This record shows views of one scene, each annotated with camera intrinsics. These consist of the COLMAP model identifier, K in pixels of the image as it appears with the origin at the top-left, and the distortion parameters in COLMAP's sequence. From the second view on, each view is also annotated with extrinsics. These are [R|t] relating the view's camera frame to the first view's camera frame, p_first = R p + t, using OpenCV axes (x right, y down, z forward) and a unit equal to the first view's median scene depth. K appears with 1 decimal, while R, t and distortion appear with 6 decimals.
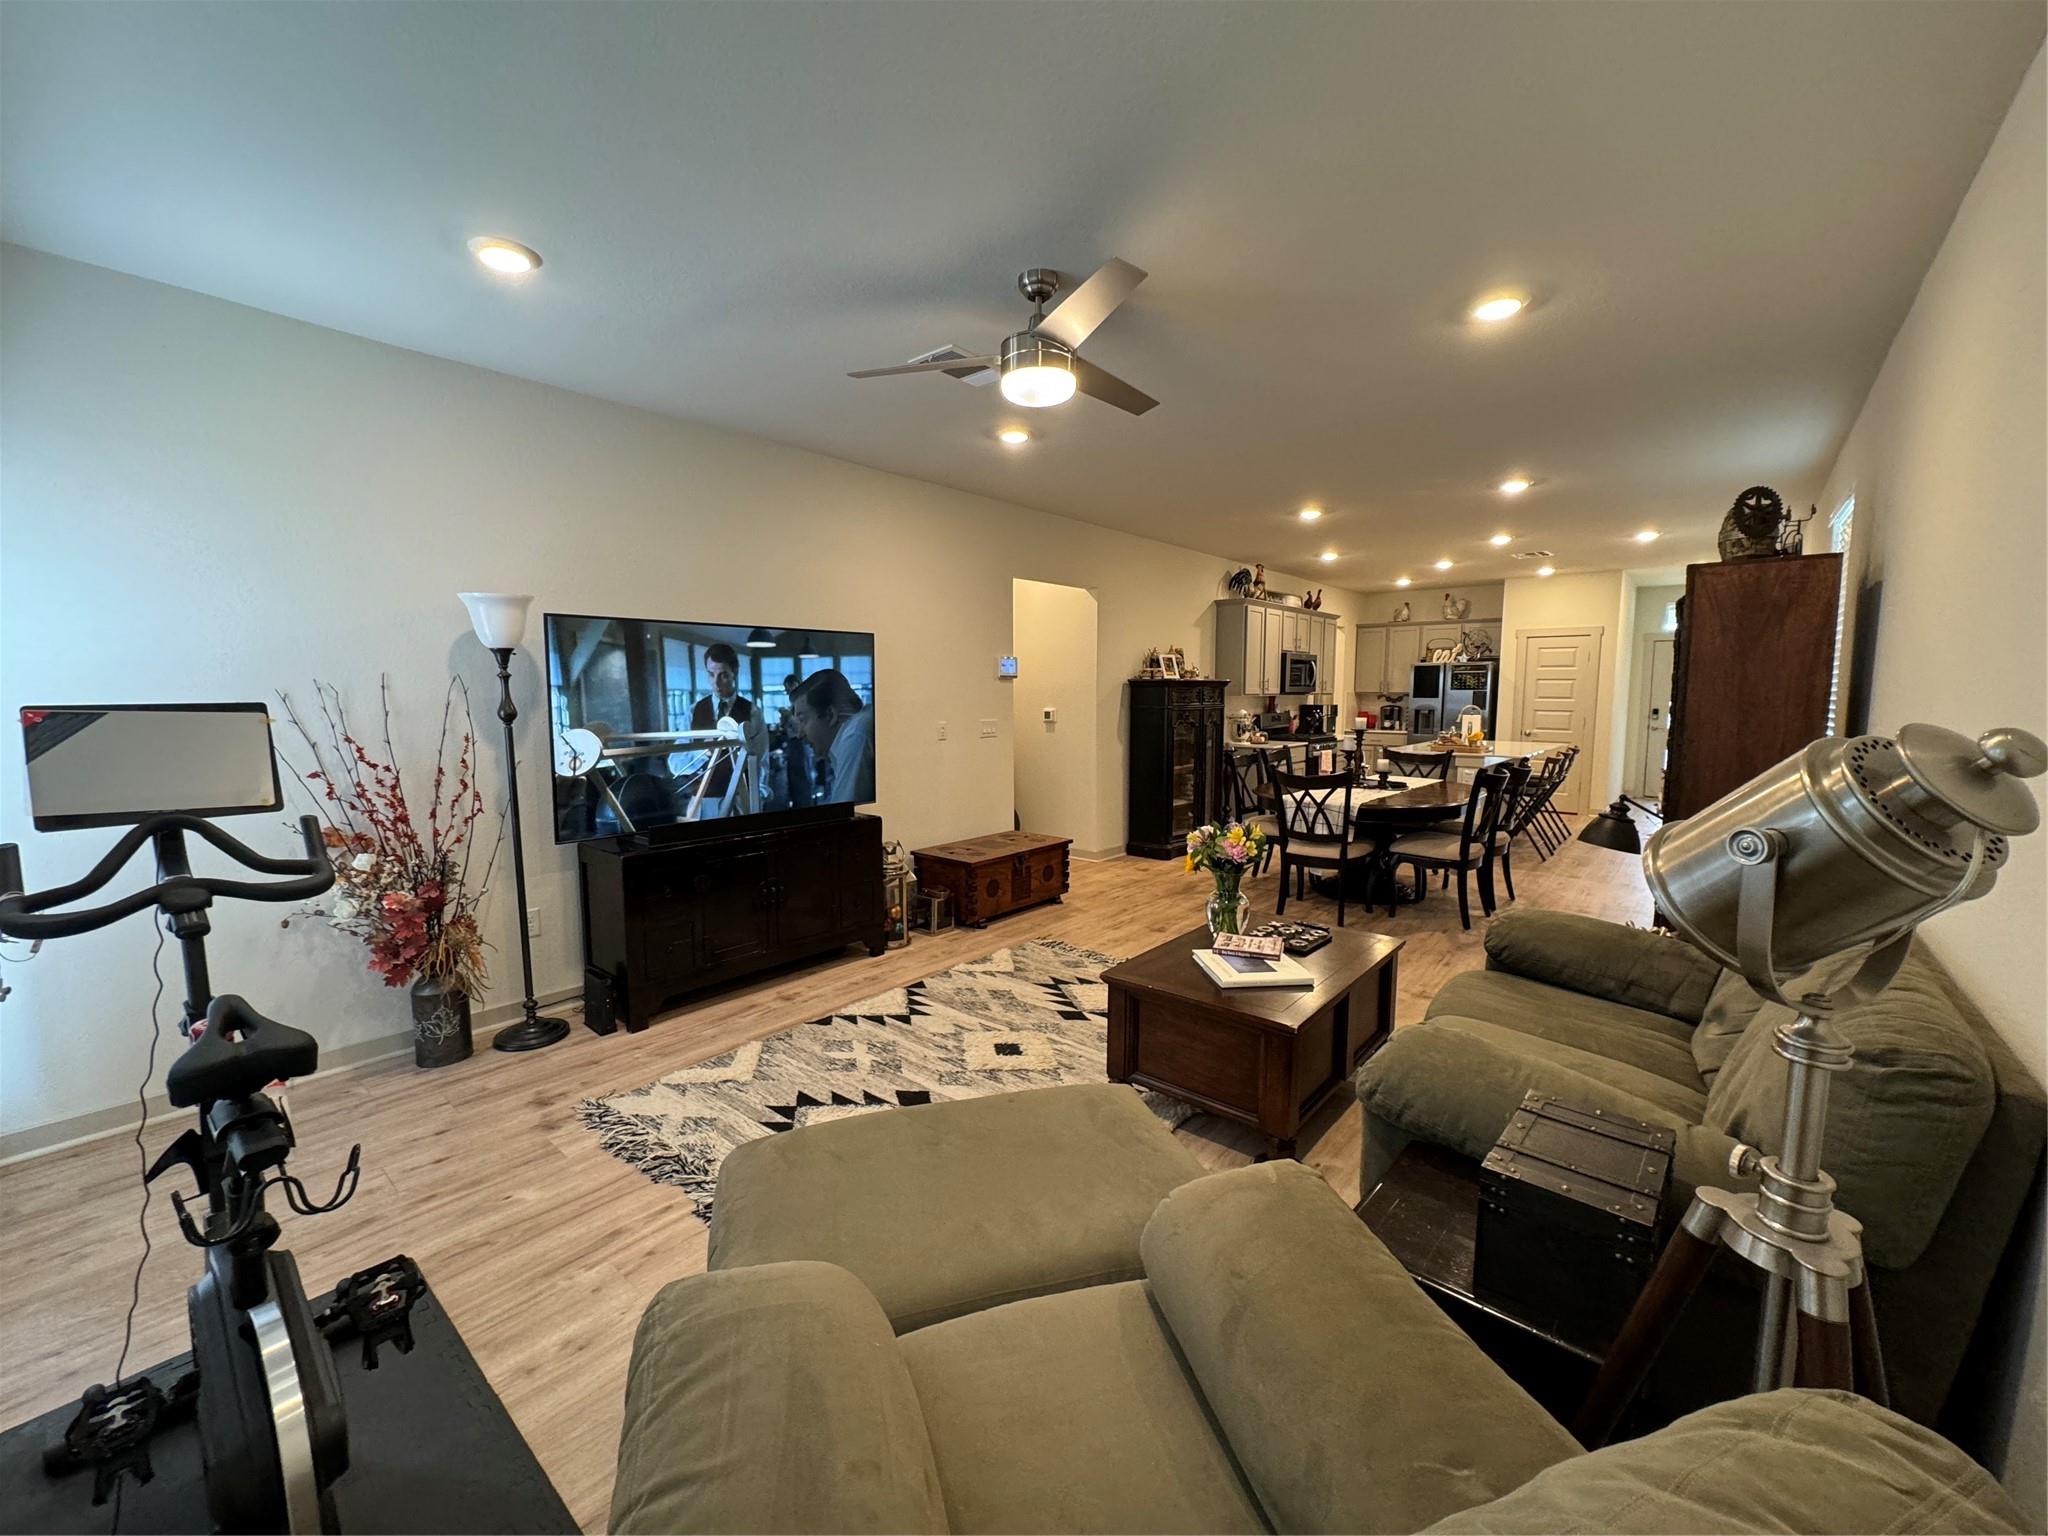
lens RADIAL K [[817.0, 0, 1026.5], [0, 817.0, 770.5], [0, 0, 1]] dist [-0.001507, 0.001335]
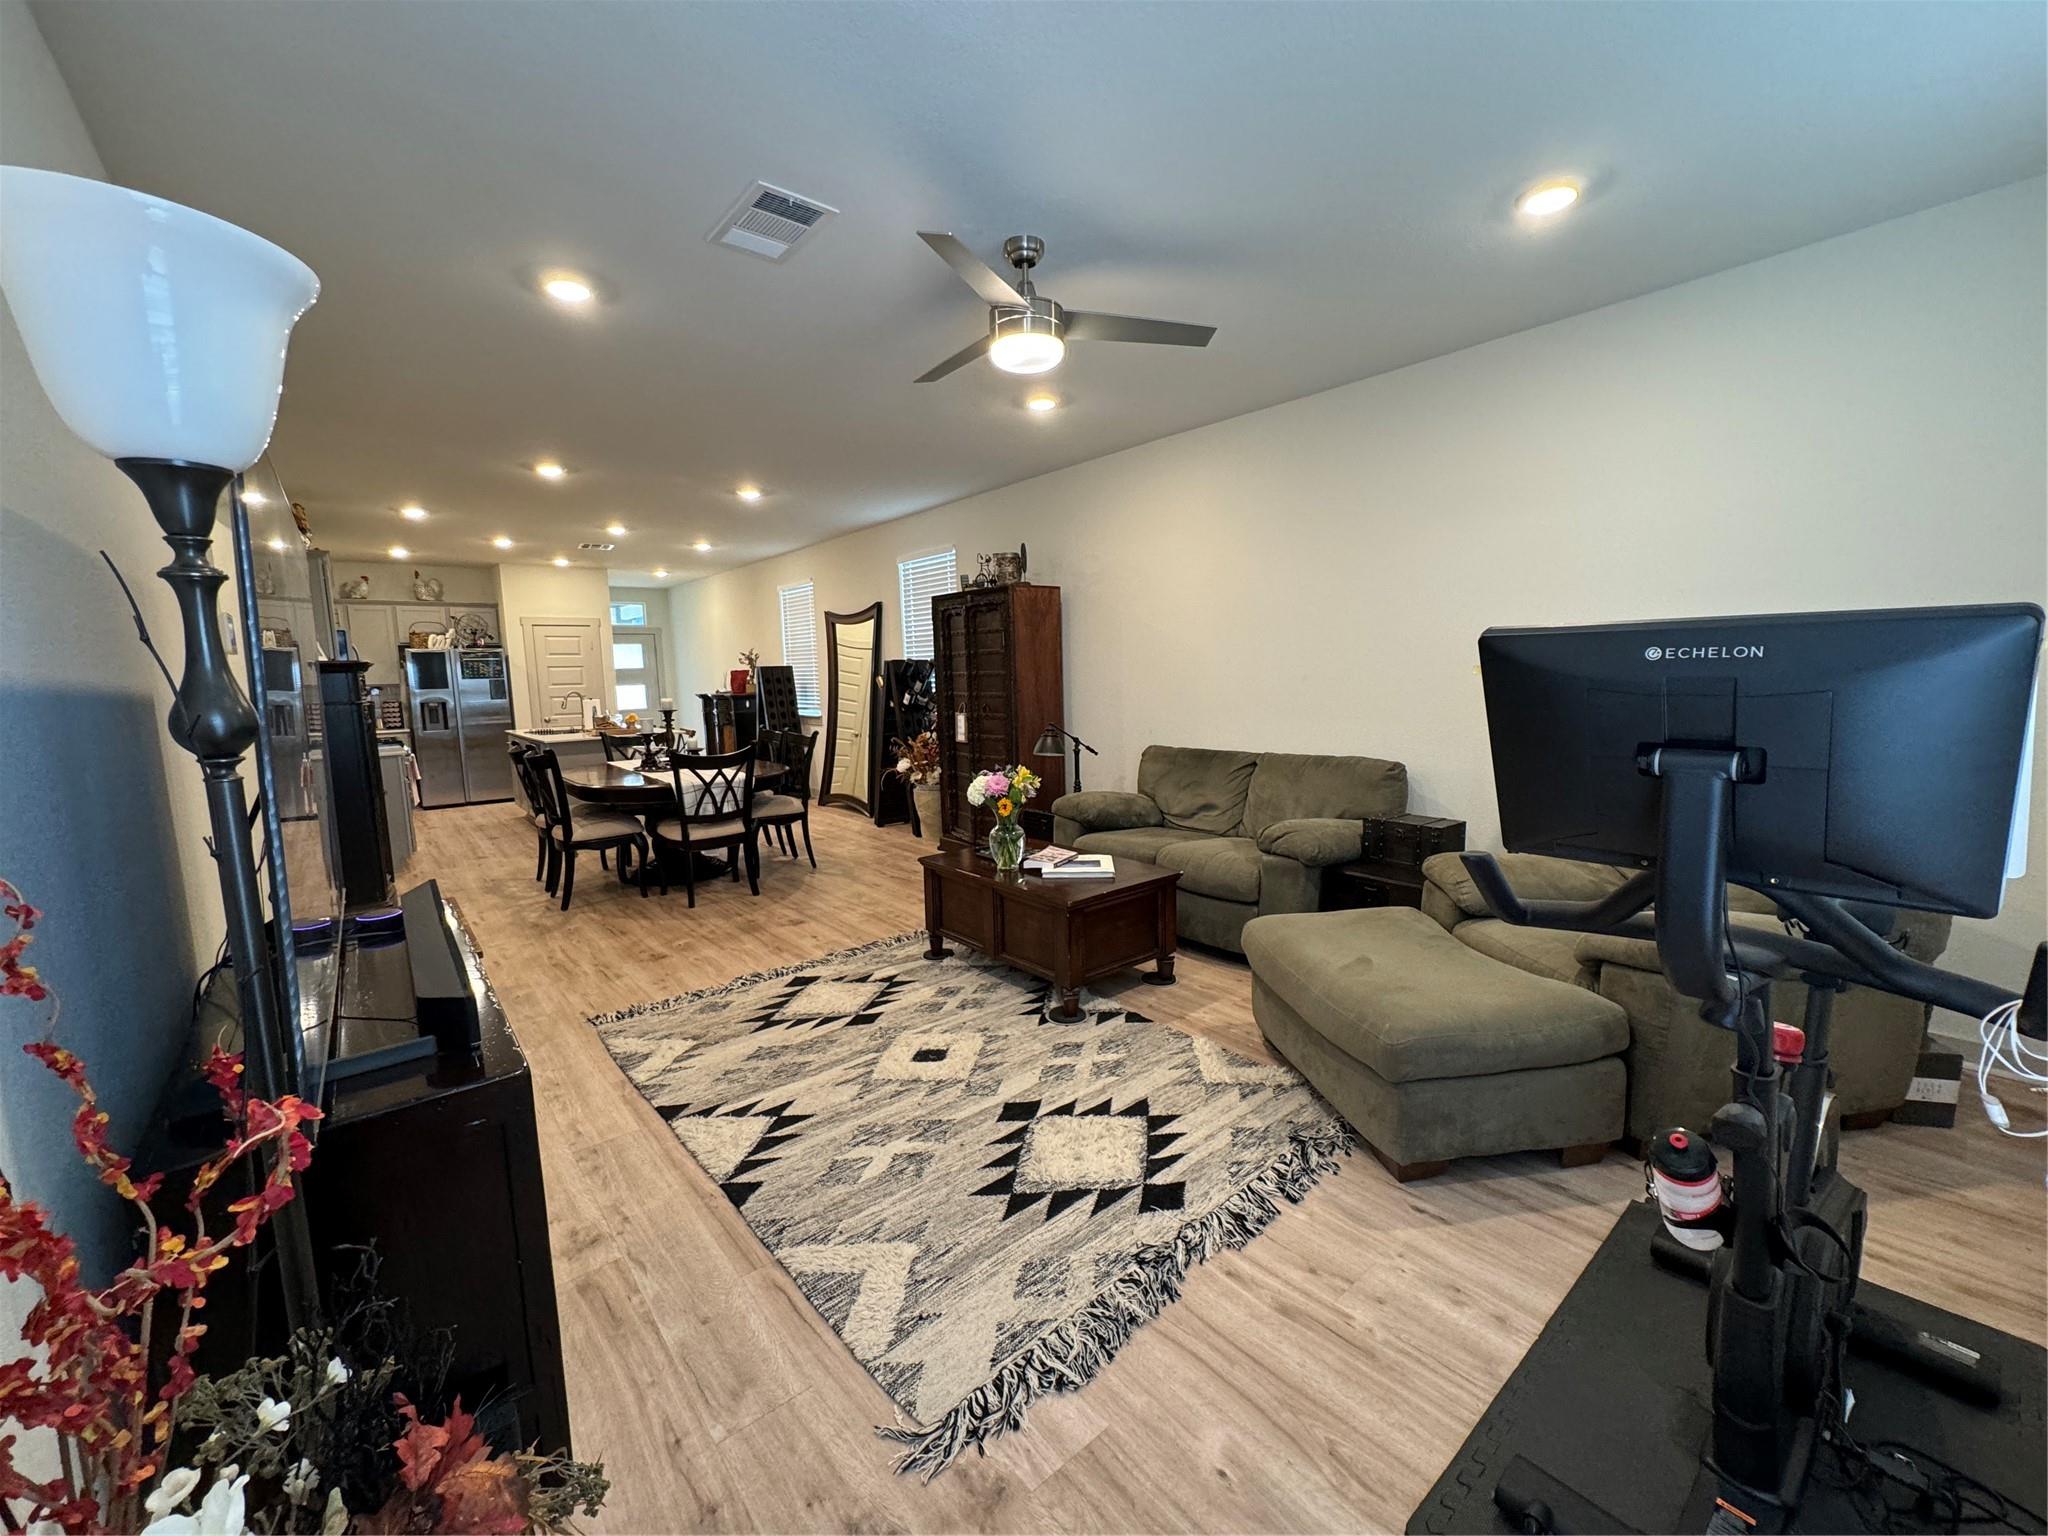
lens RADIAL K [[817.0, 0, 1025.6], [0, 817.0, 770.3], [0, 0, 1]] dist [-0.001507, 0.001335]
pose [[0.171815, -0.125712, 0.977075, -0.547477], [0.123307, 0.986769, 0.105276, -0.032780], [-0.977382, 0.102392, 0.185043, 0.451794]]
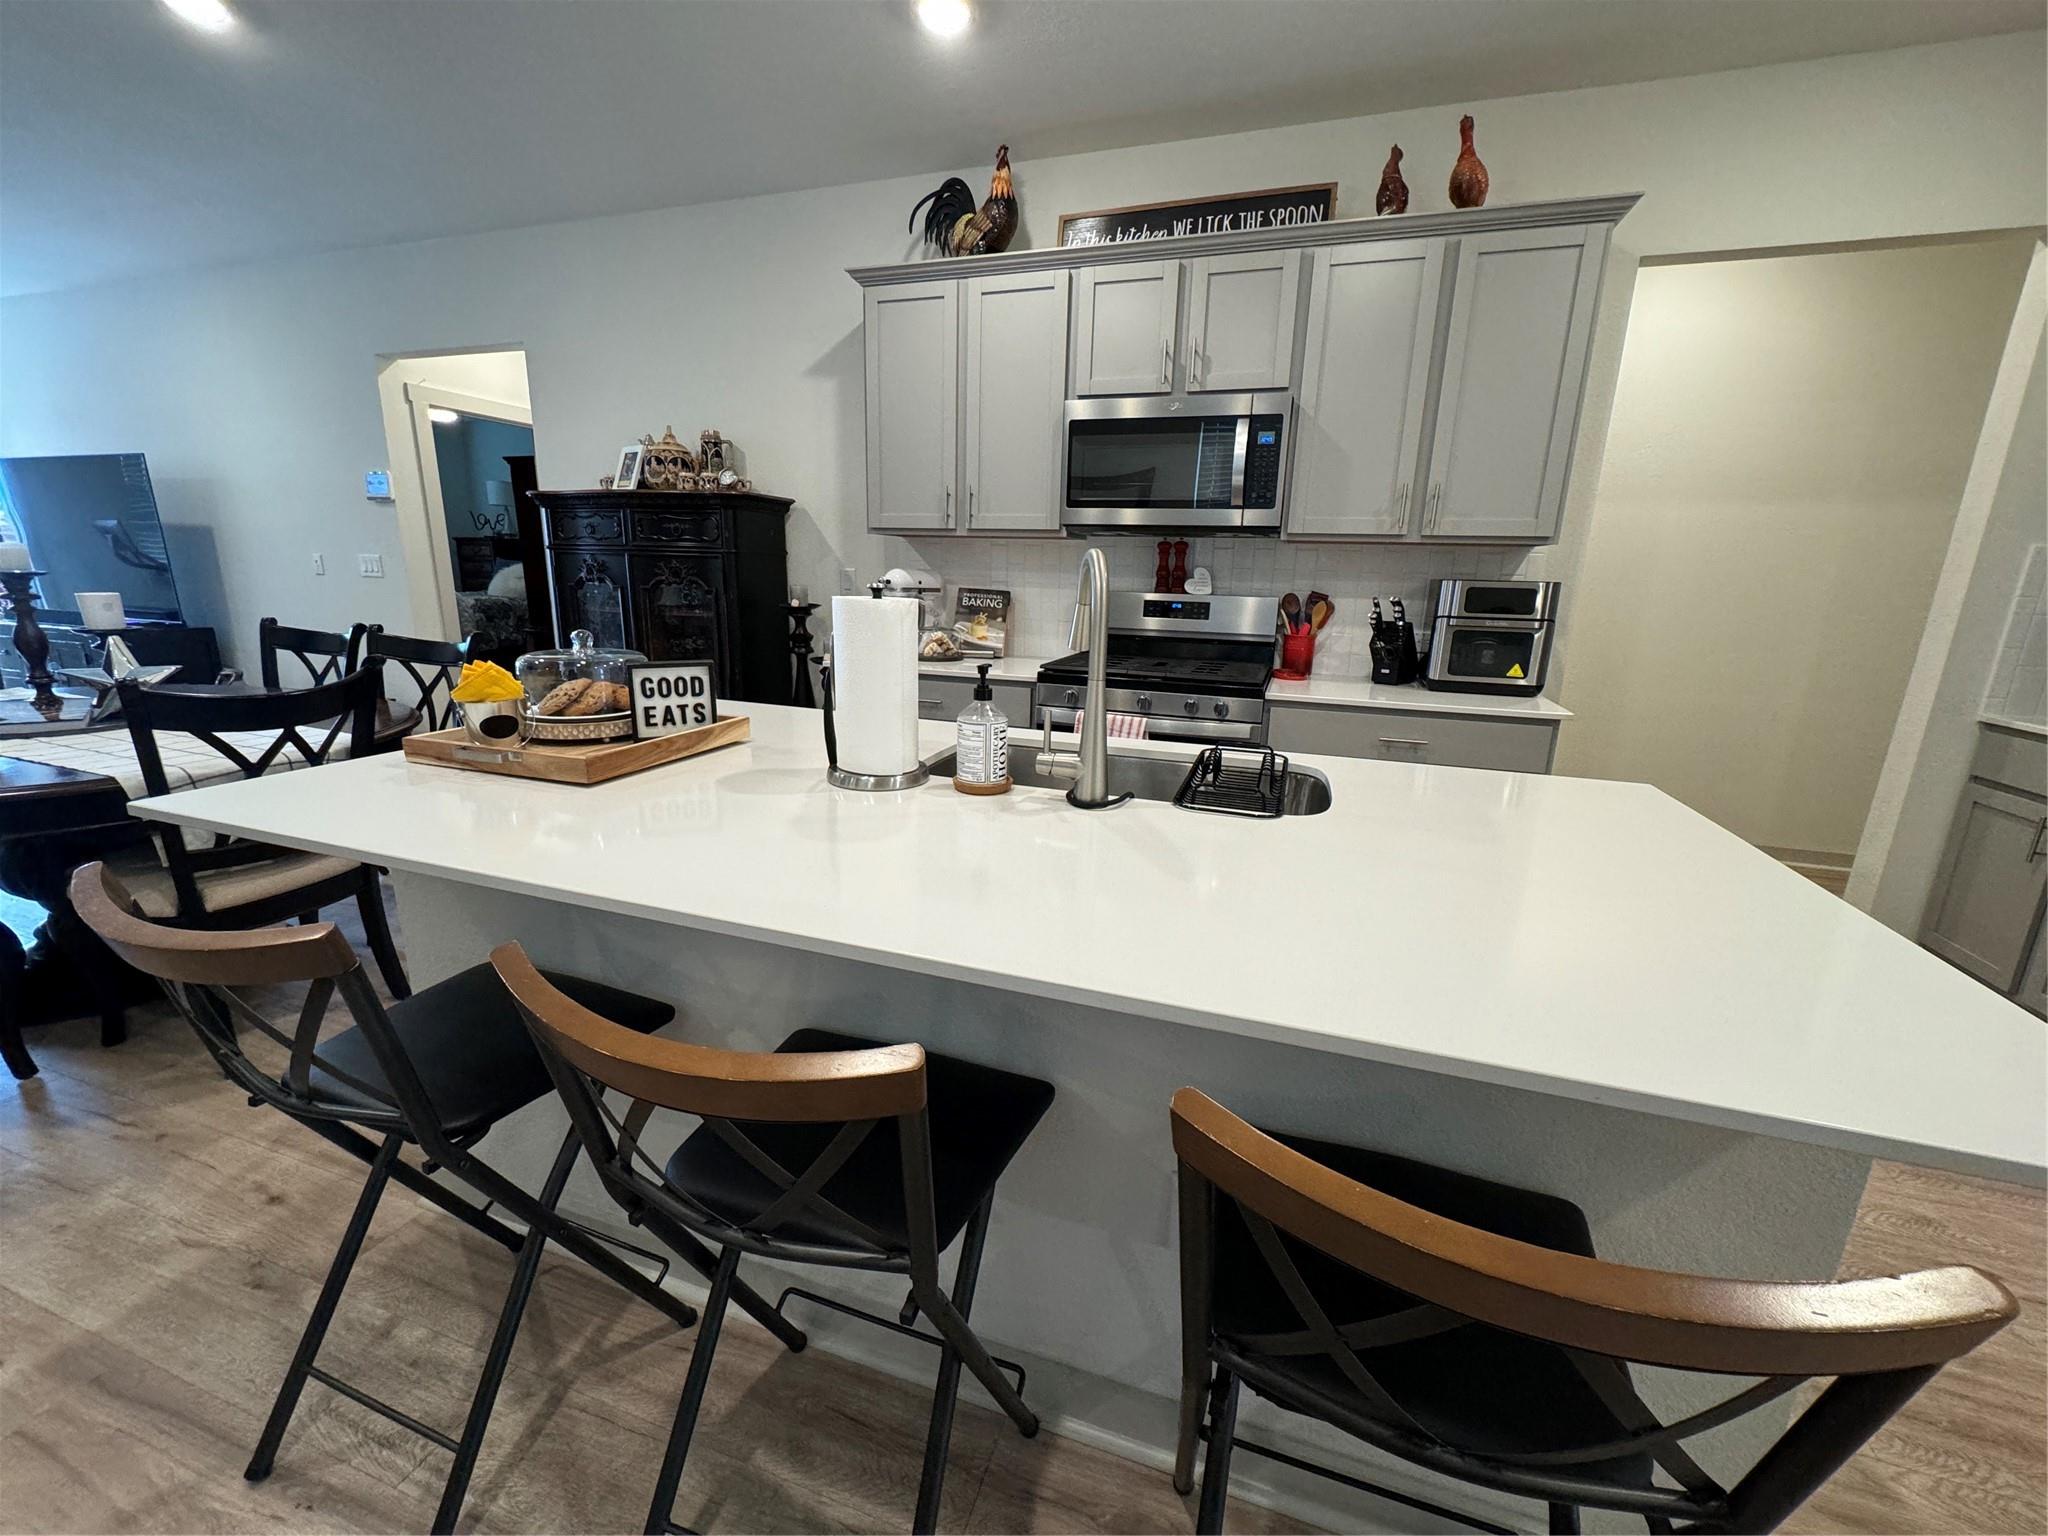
lens RADIAL K [[817.0, 0, 1024.4], [0, 817.0, 770.5], [0, 0, 1]] dist [-0.001507, 0.001335]
pose [[0.370408, 0.231426, -0.899578, 1.100191], [-0.119226, 0.972300, 0.201042, -0.107325], [0.921186, 0.032785, 0.387740, 1.464111]]
